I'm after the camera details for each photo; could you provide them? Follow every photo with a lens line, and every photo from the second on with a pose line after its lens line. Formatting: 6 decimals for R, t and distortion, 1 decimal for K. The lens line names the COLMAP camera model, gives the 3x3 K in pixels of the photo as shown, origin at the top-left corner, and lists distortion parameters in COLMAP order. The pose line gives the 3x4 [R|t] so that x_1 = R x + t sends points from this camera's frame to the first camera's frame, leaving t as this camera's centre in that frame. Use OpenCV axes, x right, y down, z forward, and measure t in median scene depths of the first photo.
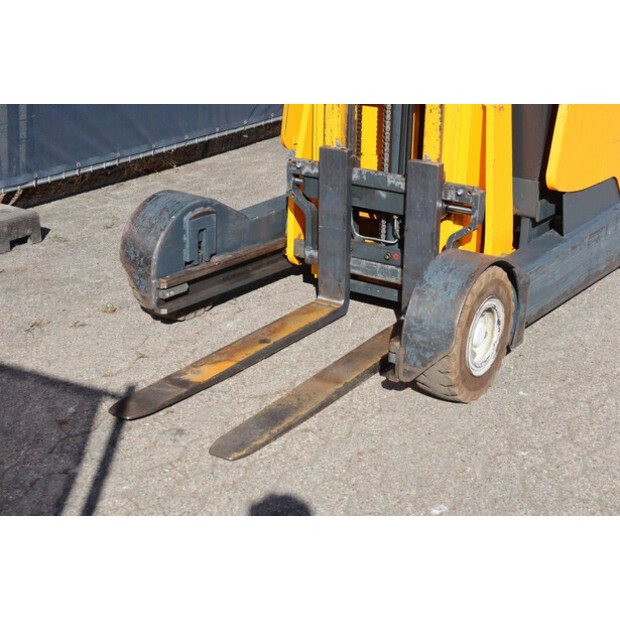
lens RADIAL K [[1066.0, 0, 310.0], [0, 1066.0, 310.0], [0, 0, 1]] dist [0.157591, 0.186380]
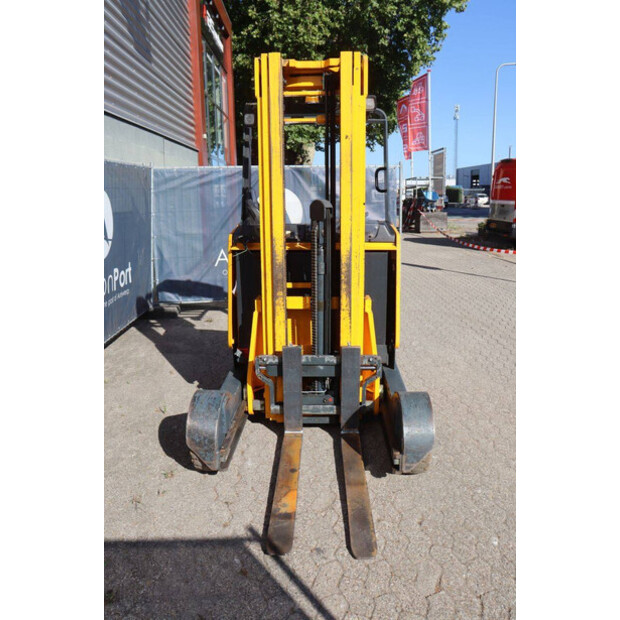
lens RADIAL K [[511.9, 0, 305.5], [0, 511.9, 308.8], [0, 0, 1]] dist [-0.182488, 0.188765]
pose [[0.843606, -0.144168, 0.517247, -0.384532], [0.209286, 0.975383, -0.069474, -0.152848], [-0.494499, 0.166861, 0.853011, 0.282832]]
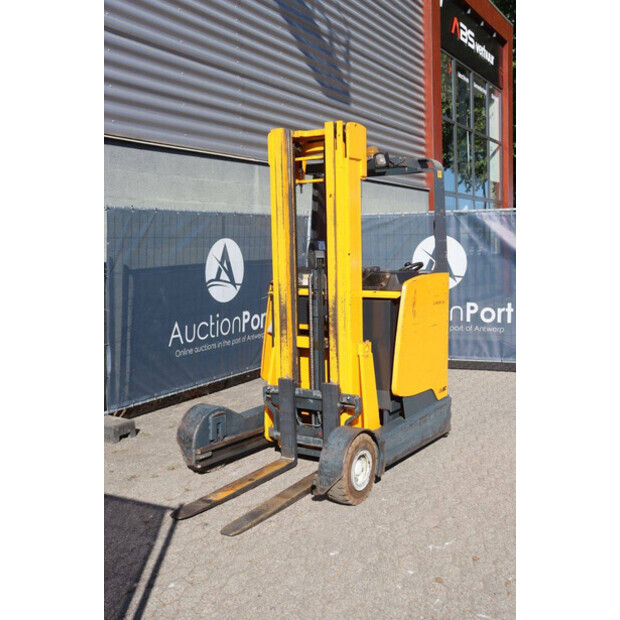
lens RADIAL K [[687.0, 0, 302.4], [0, 687.0, 312.9], [0, 0, 1]] dist [-0.052630, 0.170069]
pose [[0.999197, -0.039688, 0.005525, 0.052533], [0.039802, 0.967078, -0.251347, 0.051326], [0.004633, 0.251365, 0.967881, -0.255819]]
